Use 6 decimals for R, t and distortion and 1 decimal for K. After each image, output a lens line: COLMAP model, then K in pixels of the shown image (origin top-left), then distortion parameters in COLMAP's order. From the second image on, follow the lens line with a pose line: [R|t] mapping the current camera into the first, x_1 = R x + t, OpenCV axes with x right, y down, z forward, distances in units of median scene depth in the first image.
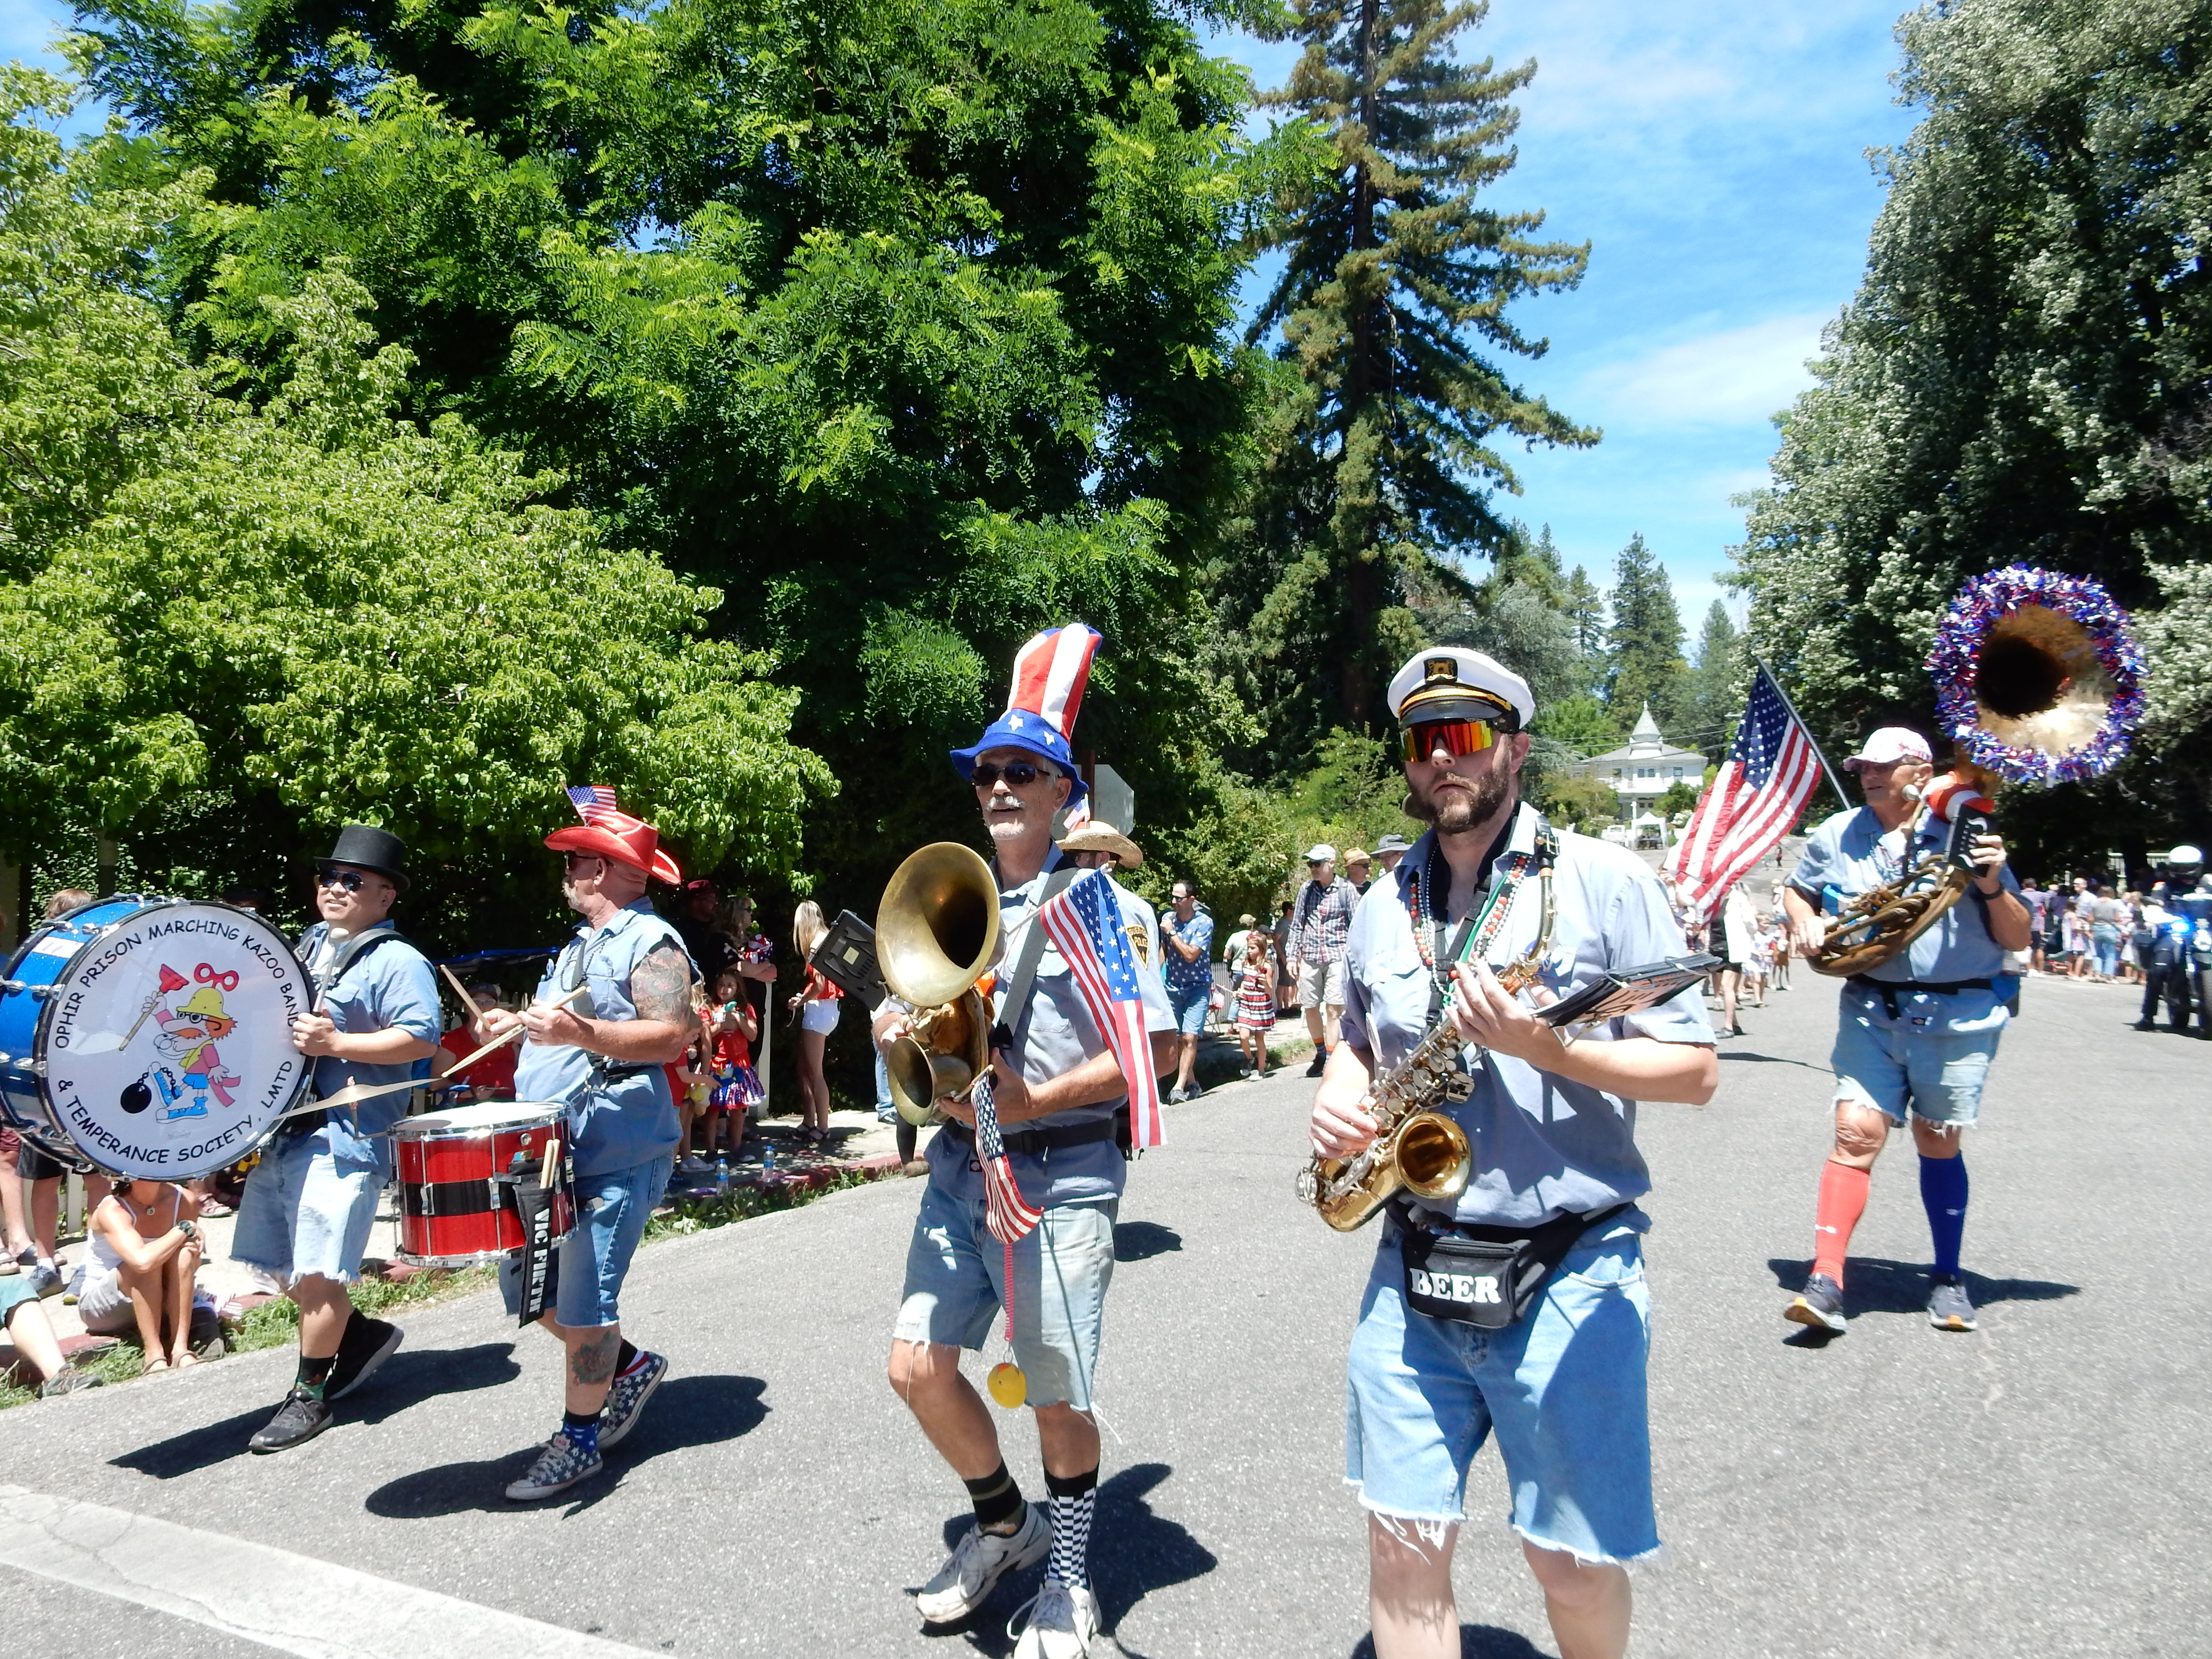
lens RADIAL K [[1619.5, 0, 1094.7], [0, 1619.5, 826.7], [0, 0, 1]] dist [-0.015114, 0.002174]
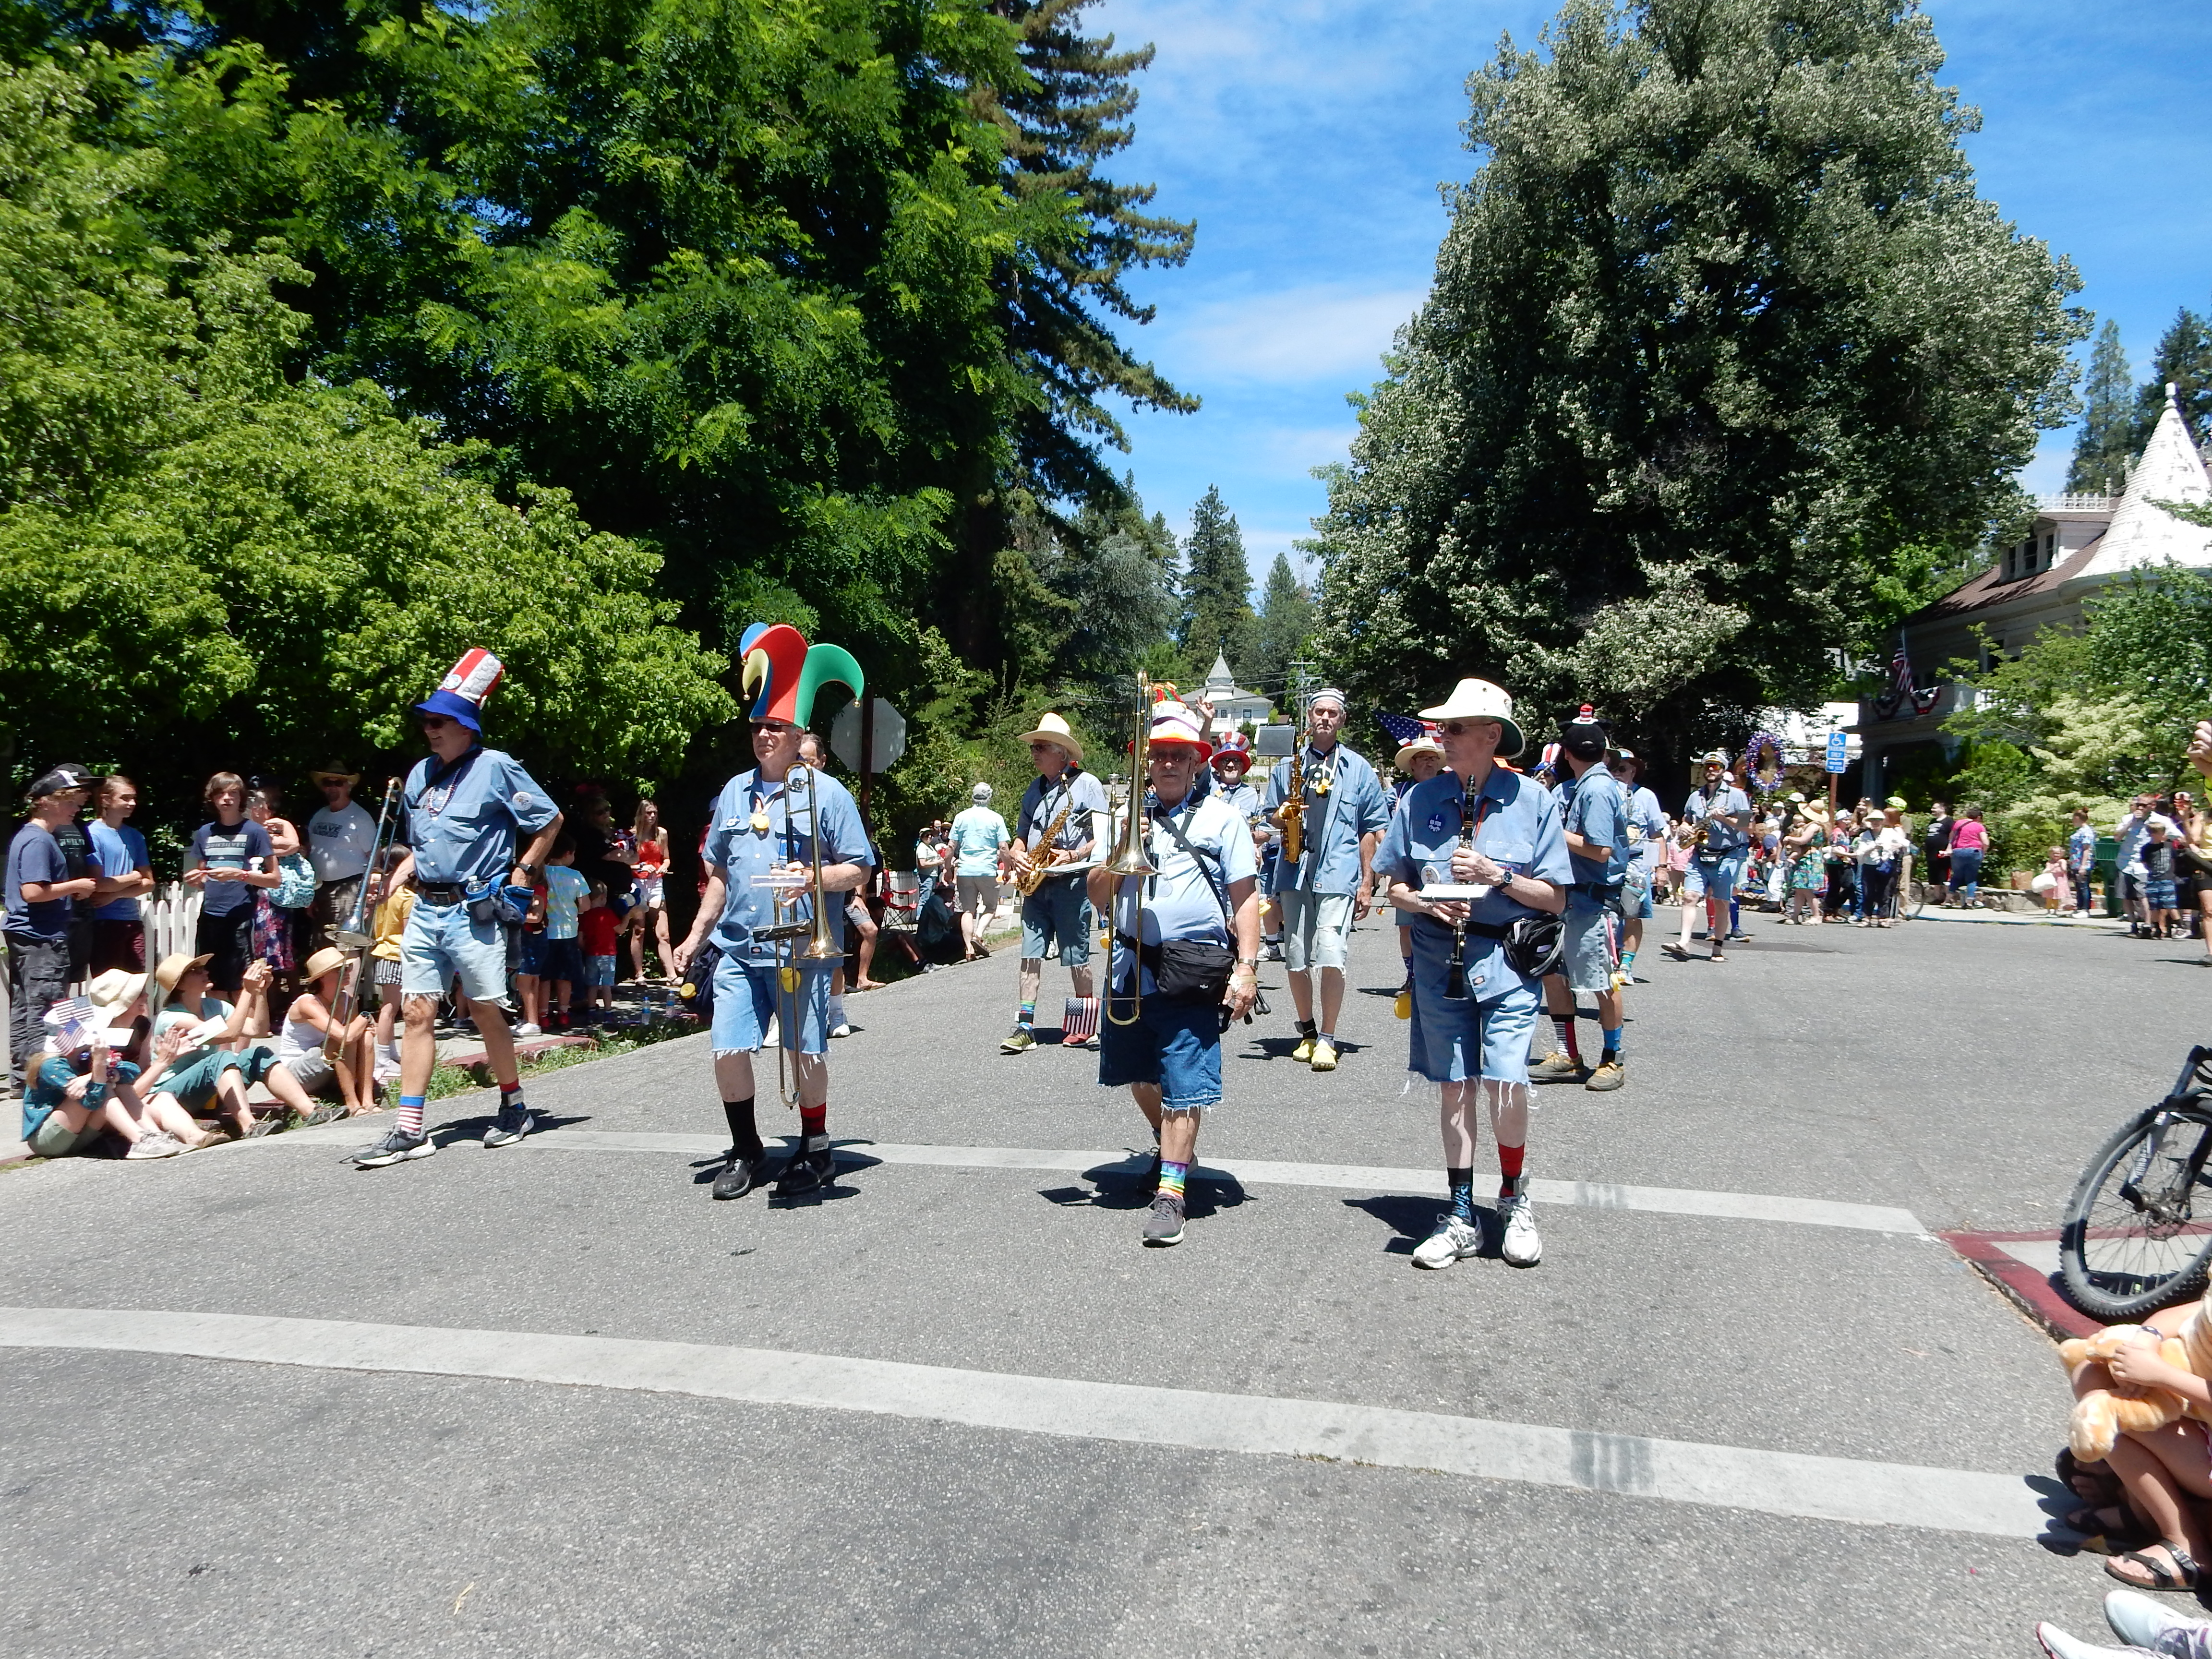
lens RADIAL K [[1620.0, 0, 1101.9], [0, 1620.0, 806.2], [0, 0, 1]] dist [-0.003860, -0.002511]
pose [[0.965080, 0.020252, 0.261171, -0.048491], [-0.028535, 0.999202, 0.027961, 0.001496], [-0.260396, -0.034437, 0.964888, -0.074119]]
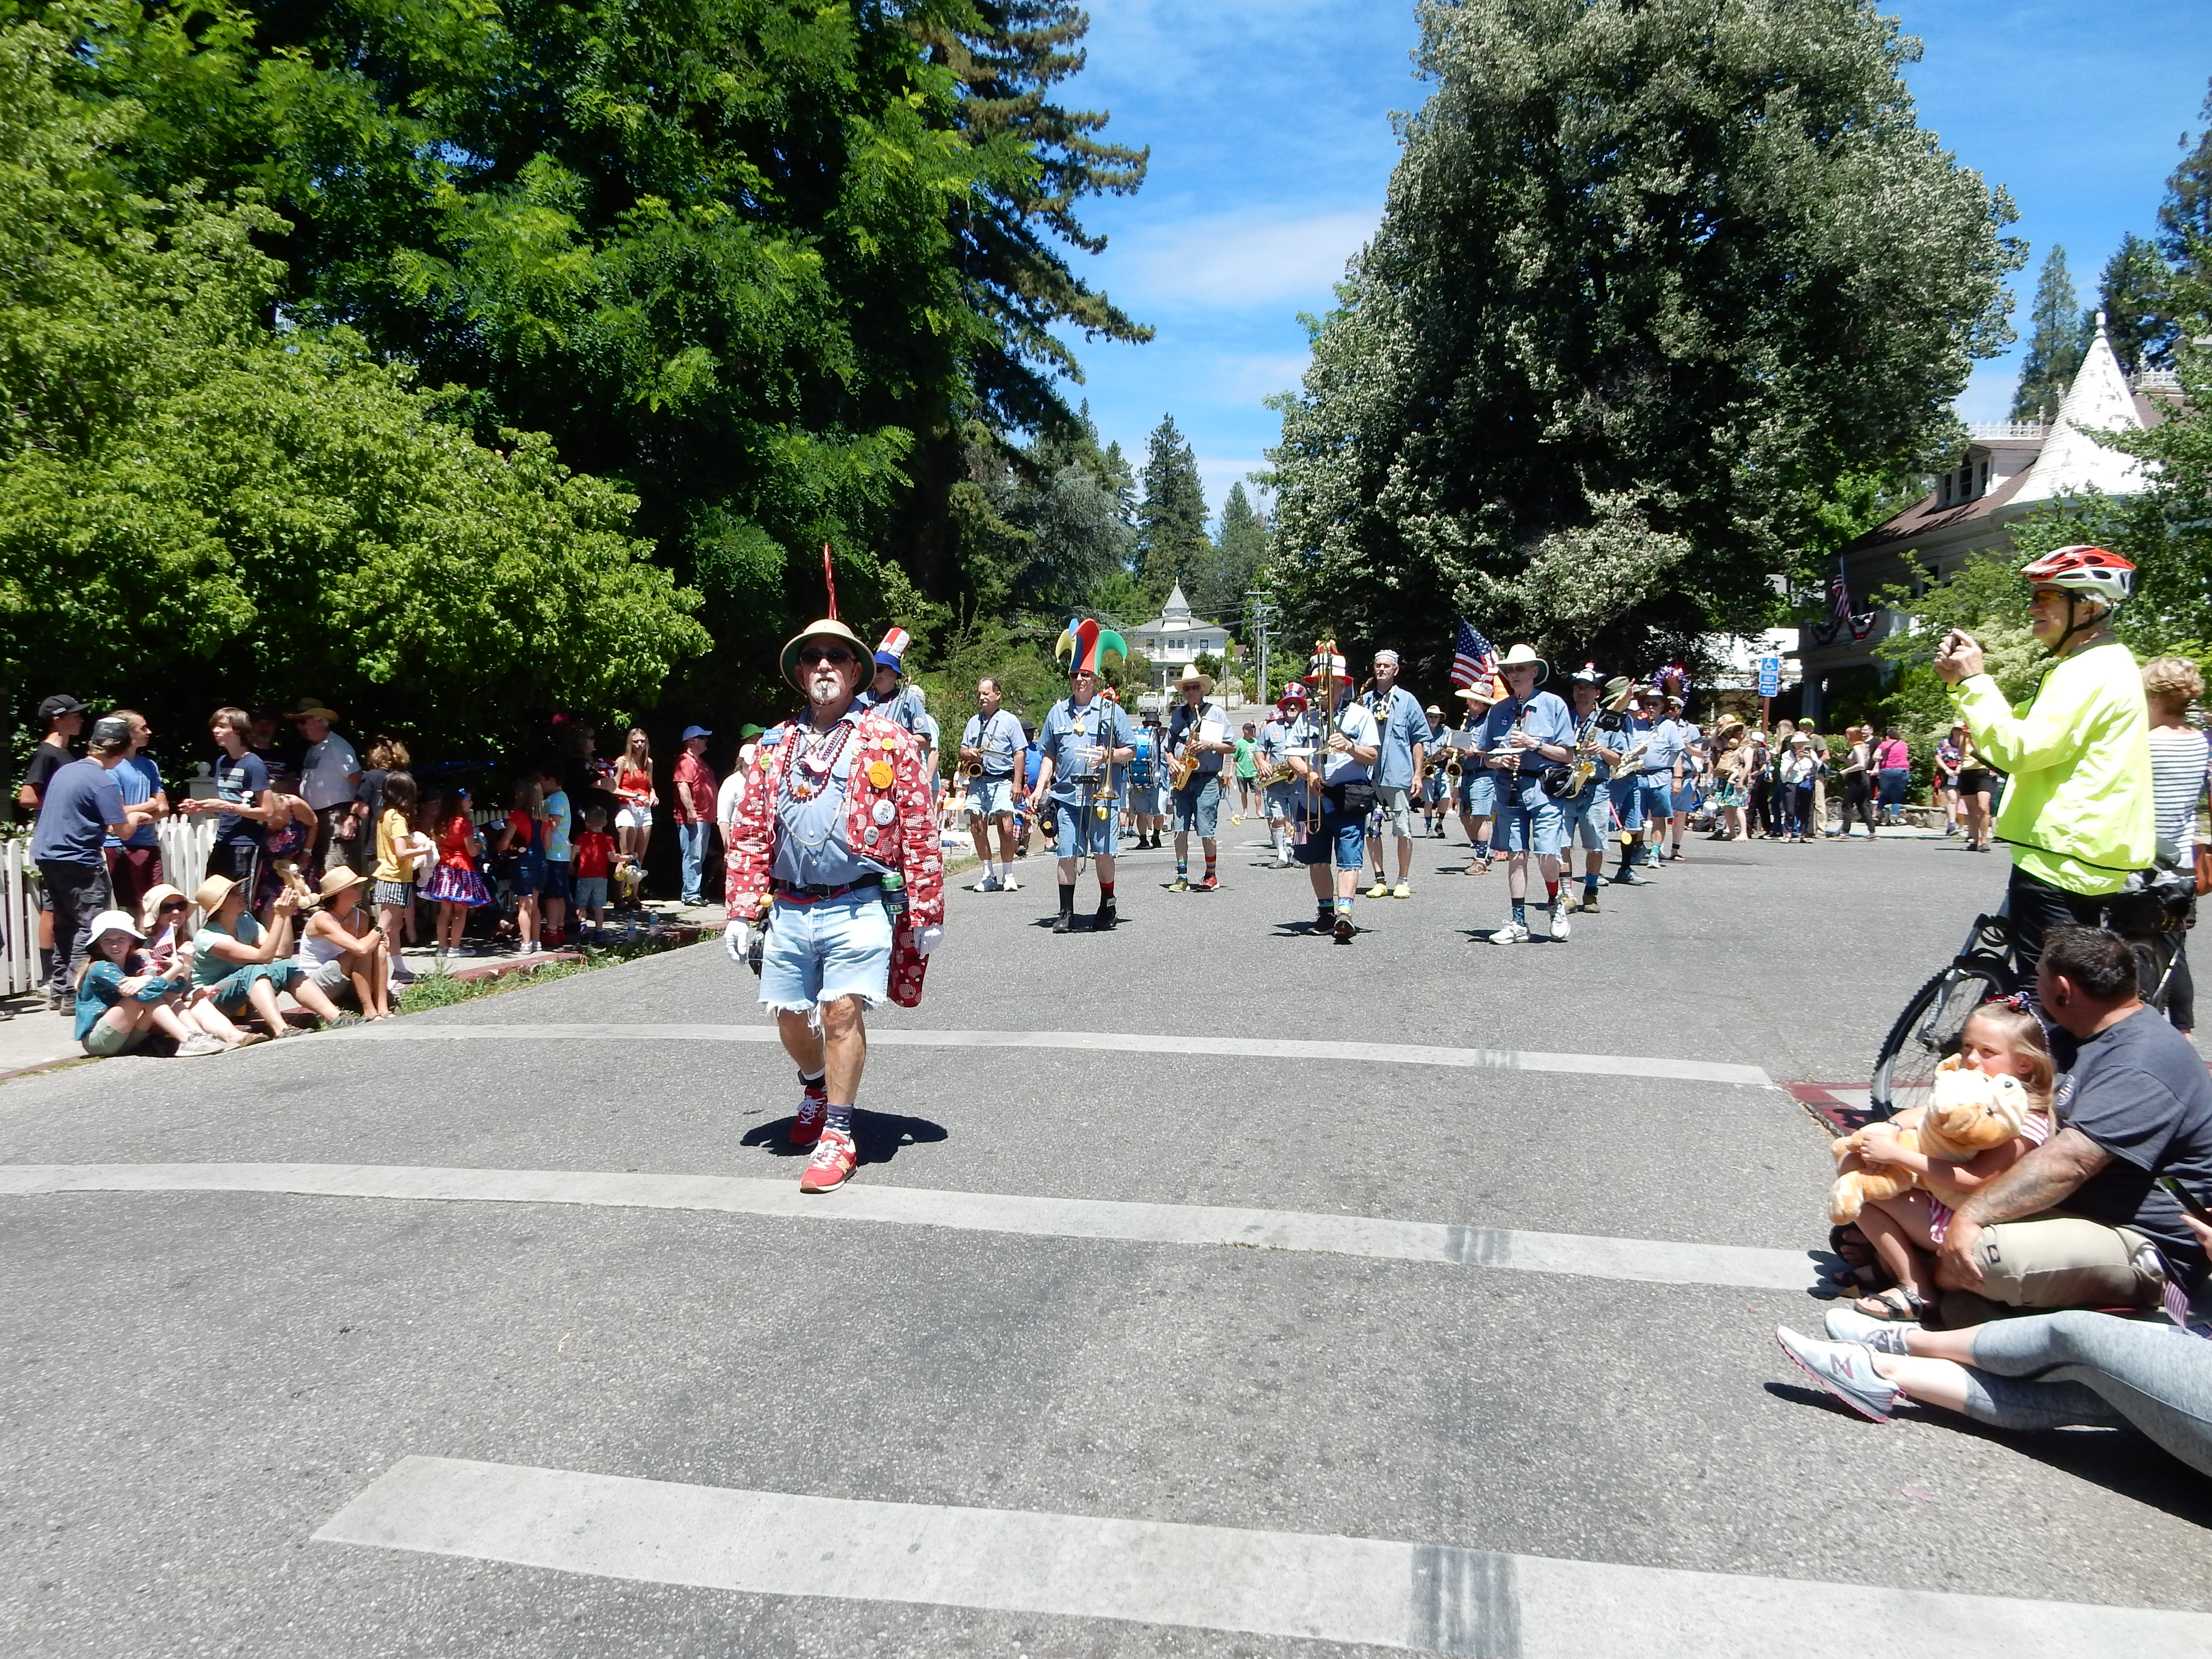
lens RADIAL K [[1620.0, 0, 1101.9], [0, 1620.0, 806.2], [0, 0, 1]] dist [-0.003860, -0.002511]
pose [[0.958186, -0.001102, 0.286143, -0.053082], [-0.019547, 0.997405, 0.069295, 0.002291], [-0.285477, -0.071991, 0.955678, -0.091357]]
